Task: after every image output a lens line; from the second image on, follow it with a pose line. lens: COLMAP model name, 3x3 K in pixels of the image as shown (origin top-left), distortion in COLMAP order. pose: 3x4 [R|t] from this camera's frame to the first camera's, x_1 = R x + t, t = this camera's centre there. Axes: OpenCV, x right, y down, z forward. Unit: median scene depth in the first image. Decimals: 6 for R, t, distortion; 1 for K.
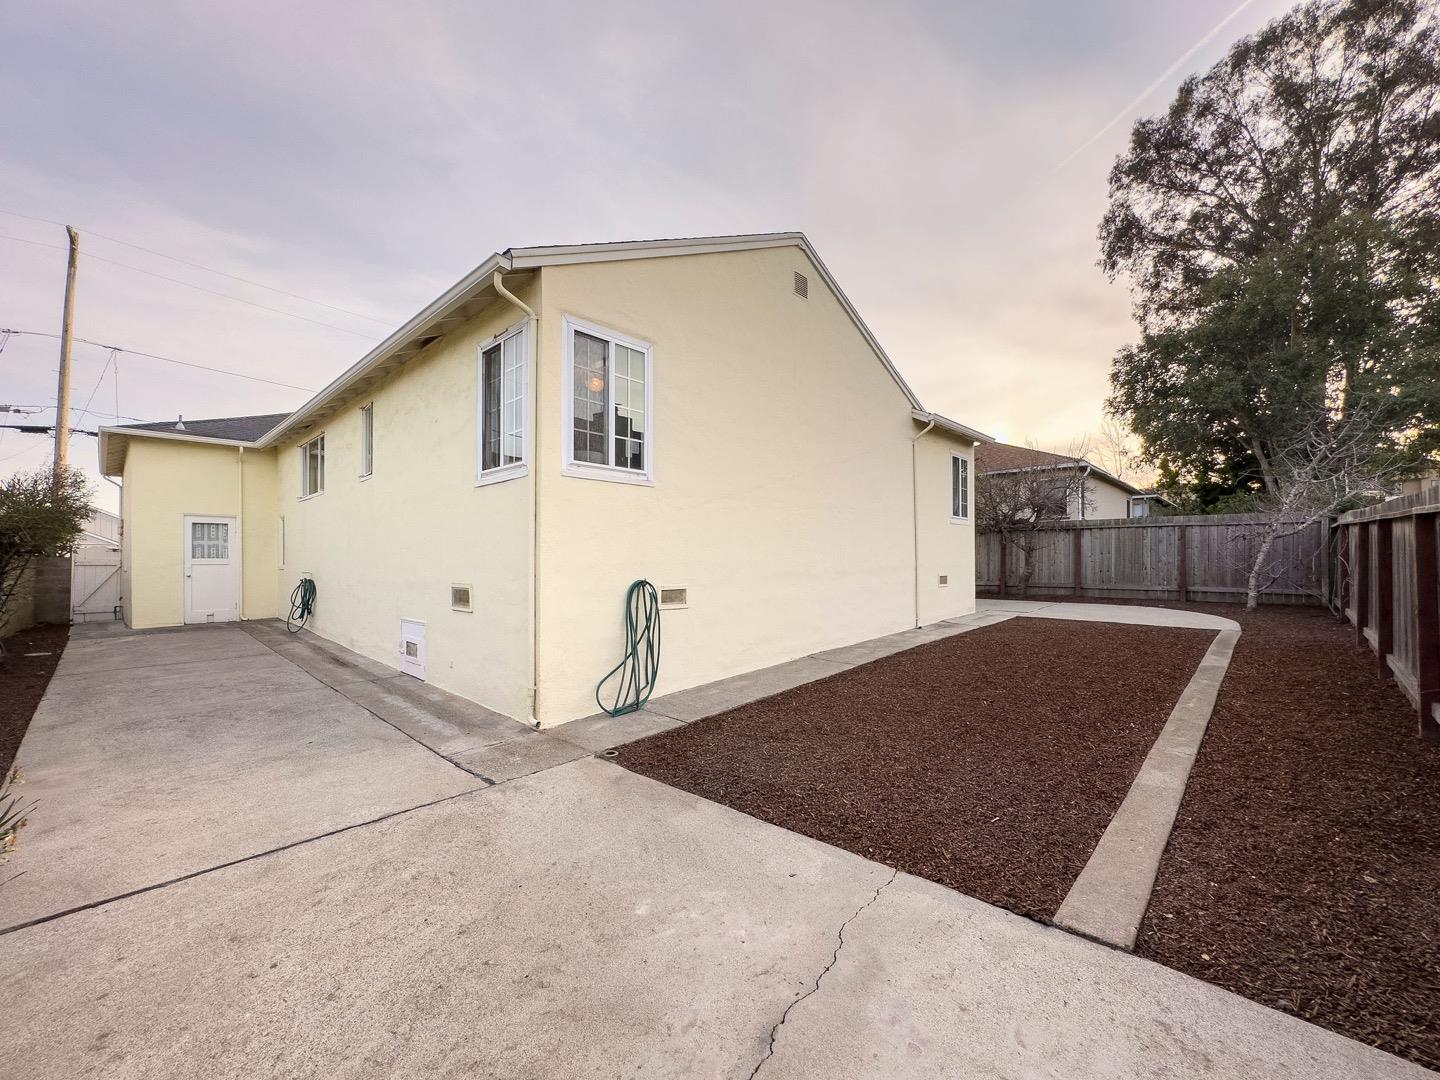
lens RADIAL K [[580.3, 0, 717.7], [0, 580.3, 529.1], [0, 0, 1]] dist [-0.002231, -0.000054]
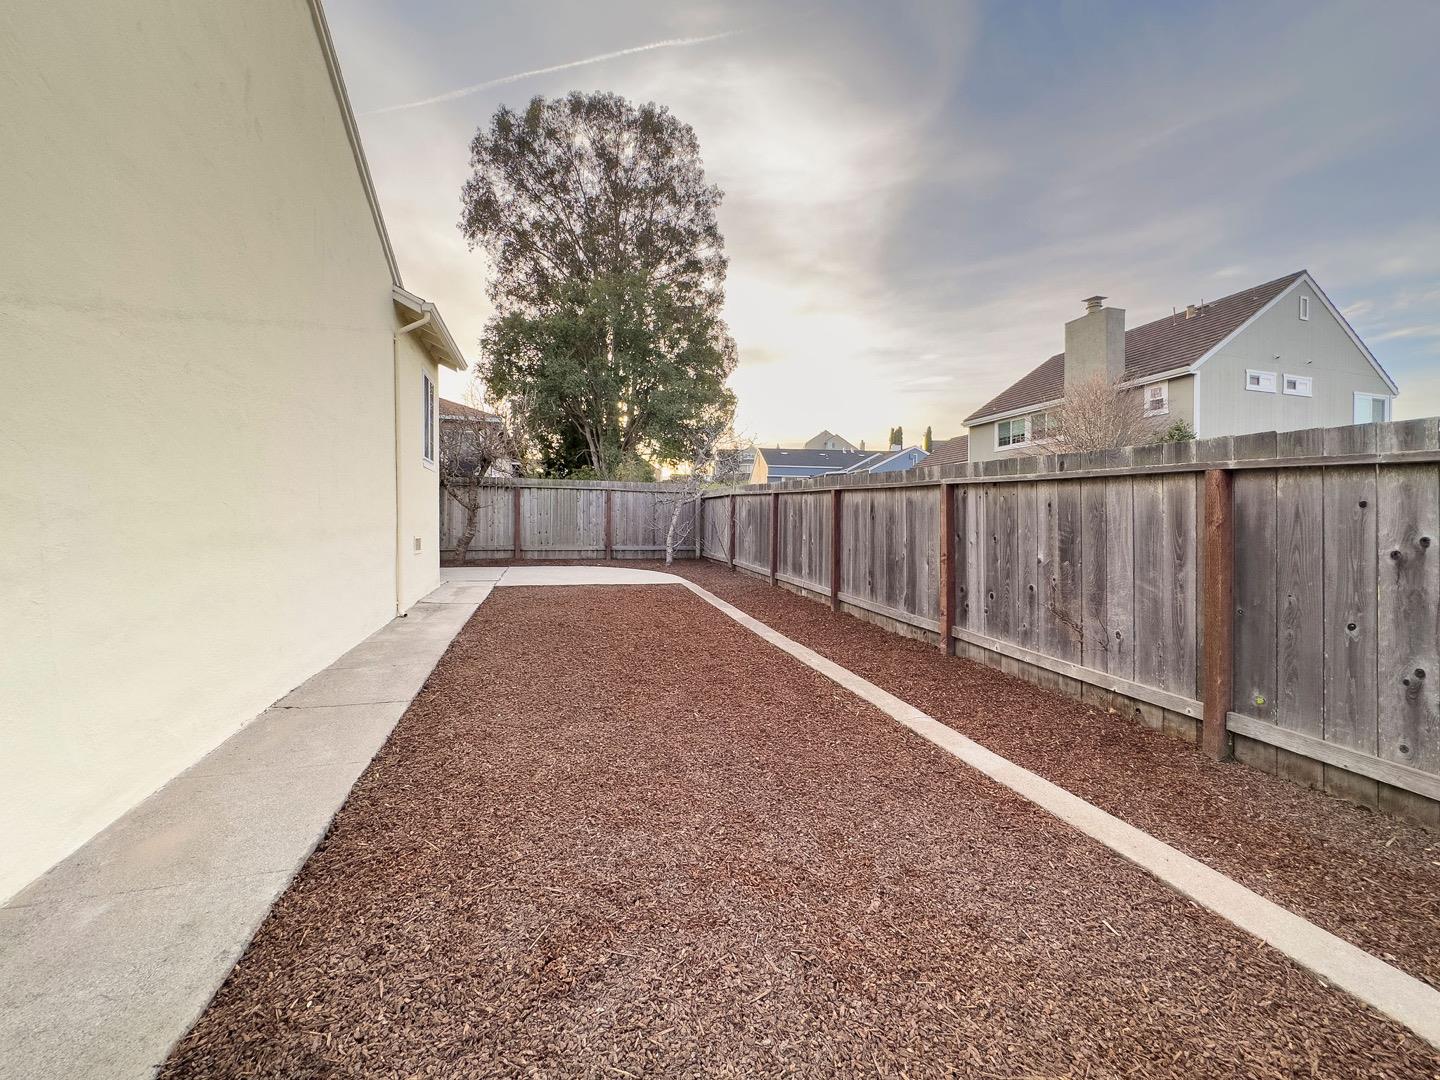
lens RADIAL K [[580.3, 0, 717.7], [0, 580.3, 529.1], [0, 0, 1]] dist [-0.002231, -0.000054]
pose [[0.457131, 0.001766, 0.889398, -0.033313], [-0.057450, 0.997968, 0.027546, 0.011663], [-0.887542, -0.063688, 0.456303, 0.146549]]
